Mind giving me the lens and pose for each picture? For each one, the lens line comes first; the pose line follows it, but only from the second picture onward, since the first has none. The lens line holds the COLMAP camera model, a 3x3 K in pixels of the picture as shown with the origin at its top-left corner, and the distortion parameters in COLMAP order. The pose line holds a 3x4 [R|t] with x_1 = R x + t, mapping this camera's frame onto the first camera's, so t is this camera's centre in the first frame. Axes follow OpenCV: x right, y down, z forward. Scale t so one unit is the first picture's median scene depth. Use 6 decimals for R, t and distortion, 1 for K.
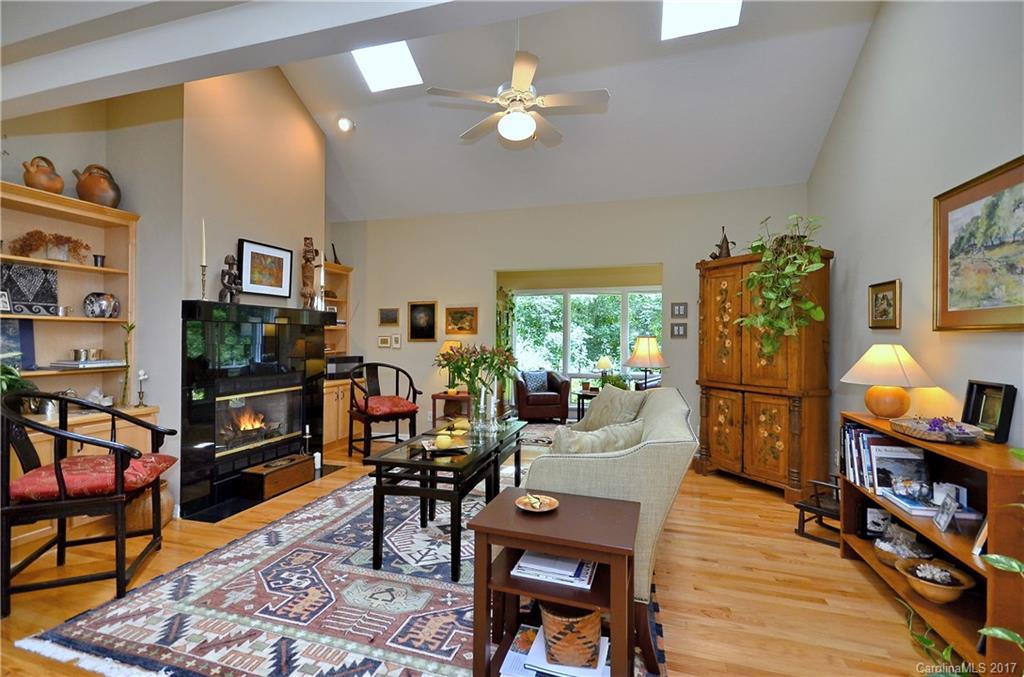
lens RADIAL K [[474.4, 0, 509.0], [0, 474.4, 327.0], [0, 0, 1]] dist [0.003213, -0.000366]
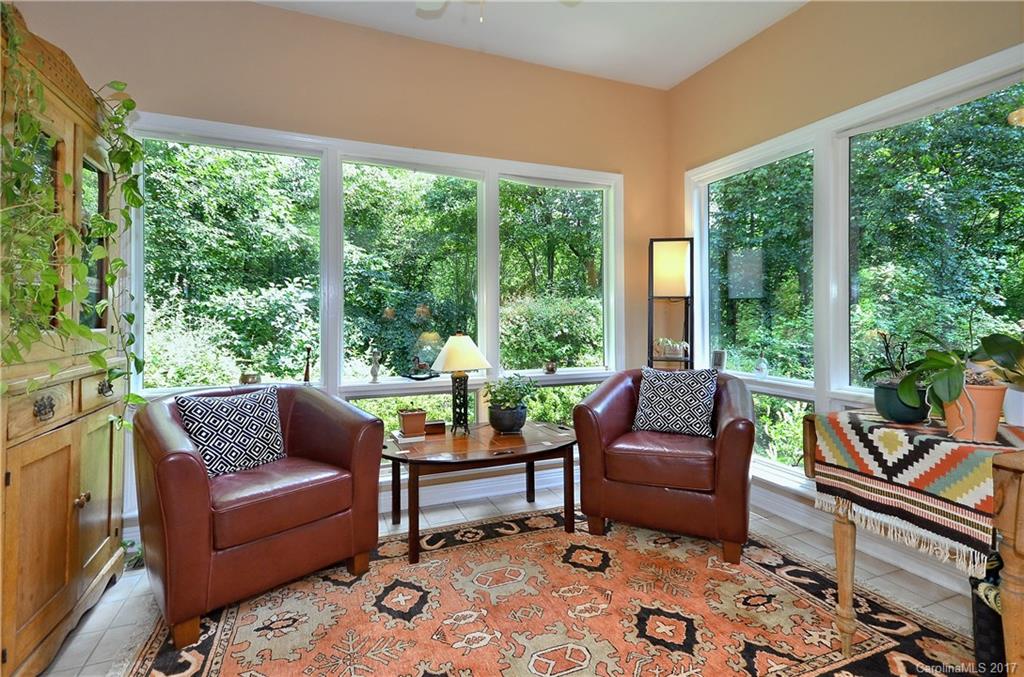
lens RADIAL K [[501.1, 0, 519.8], [0, 501.1, 306.5], [0, 0, 1]] dist [0.009094, -0.000022]
pose [[0.776272, -0.003204, 0.630390, -0.000651], [-0.001963, 0.999970, 0.007500, 0.066920], [-0.630395, -0.007060, 0.776242, 1.137404]]
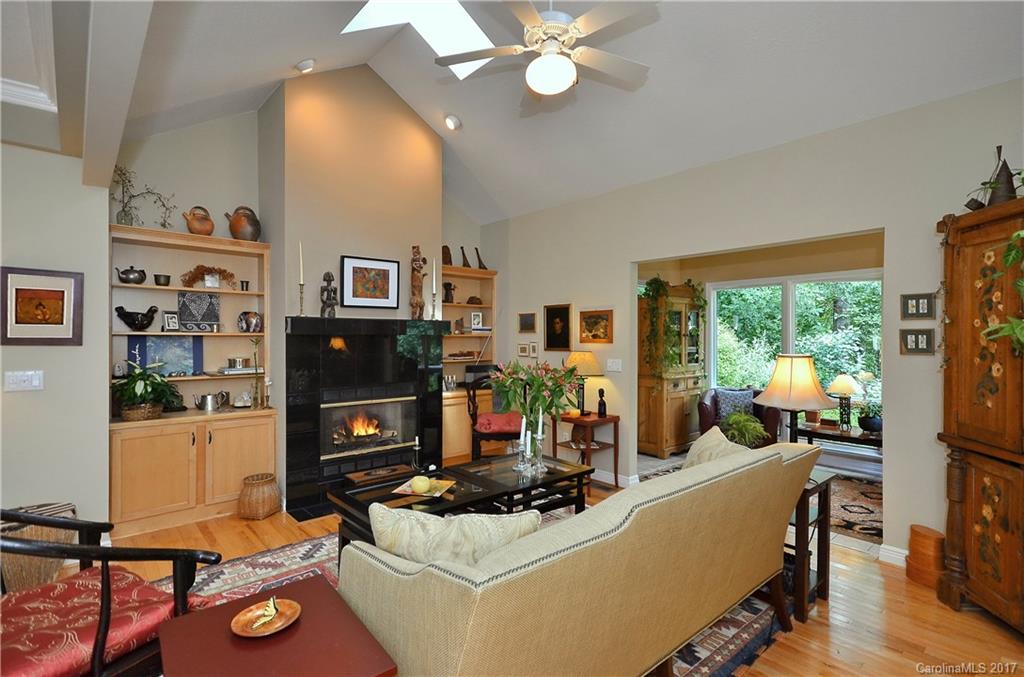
lens RADIAL K [[501.1, 0, 485.5], [0, 501.1, 329.5], [0, 0, 1]] dist [0.009094, -0.000022]
pose [[0.834275, -0.009335, -0.551269, 0.287646], [0.014318, 0.999886, 0.004737, -0.019818], [0.551162, -0.011845, 0.834314, 0.221861]]
